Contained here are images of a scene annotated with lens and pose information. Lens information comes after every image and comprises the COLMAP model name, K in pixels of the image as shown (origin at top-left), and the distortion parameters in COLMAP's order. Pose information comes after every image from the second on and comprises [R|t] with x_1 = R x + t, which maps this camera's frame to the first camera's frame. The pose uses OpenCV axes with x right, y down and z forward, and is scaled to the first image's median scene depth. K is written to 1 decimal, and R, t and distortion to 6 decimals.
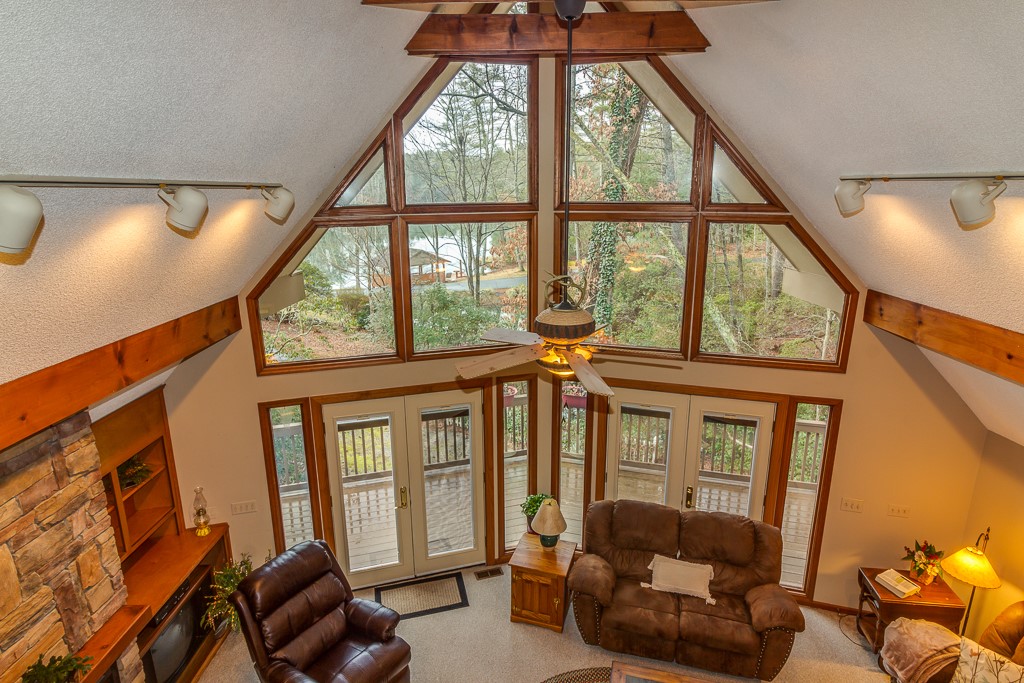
lens RADIAL K [[567.6, 0, 516.9], [0, 567.6, 338.9], [0, 0, 1]] dist [-0.000936, 0.000187]
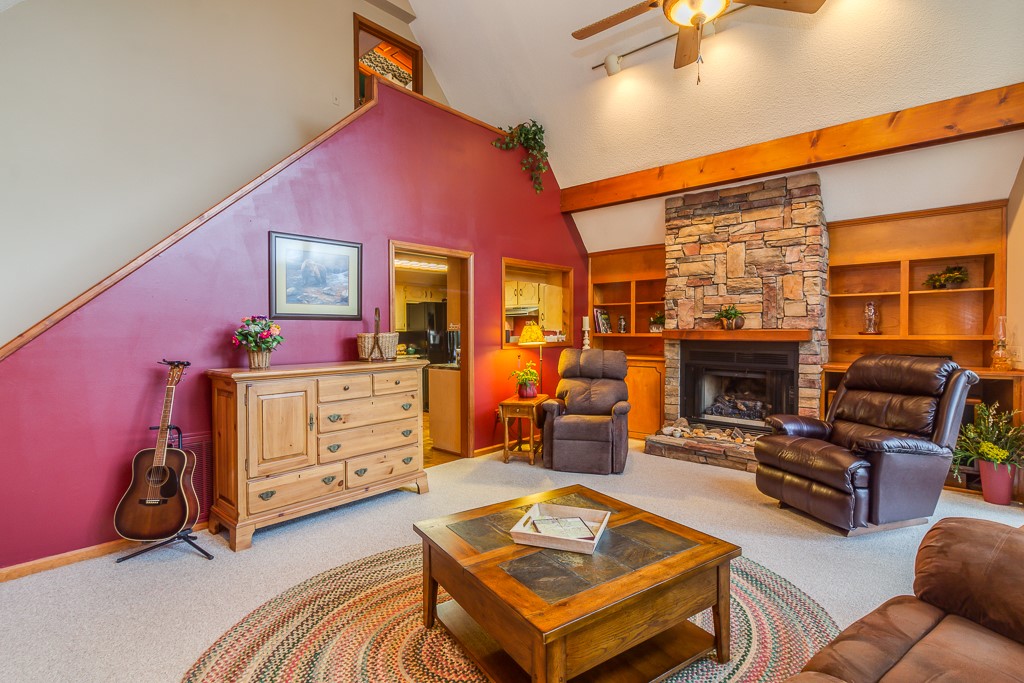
lens RADIAL K [[498.3, 0, 519.2], [0, 498.3, 340.2], [0, 0, 1]] dist [0.000095, -0.000201]
pose [[-0.663915, 0.019666, -0.747549, 0.581608], [-0.188188, 0.963089, 0.192470, 0.303939], [0.723741, 0.268463, -0.635709, 0.991049]]
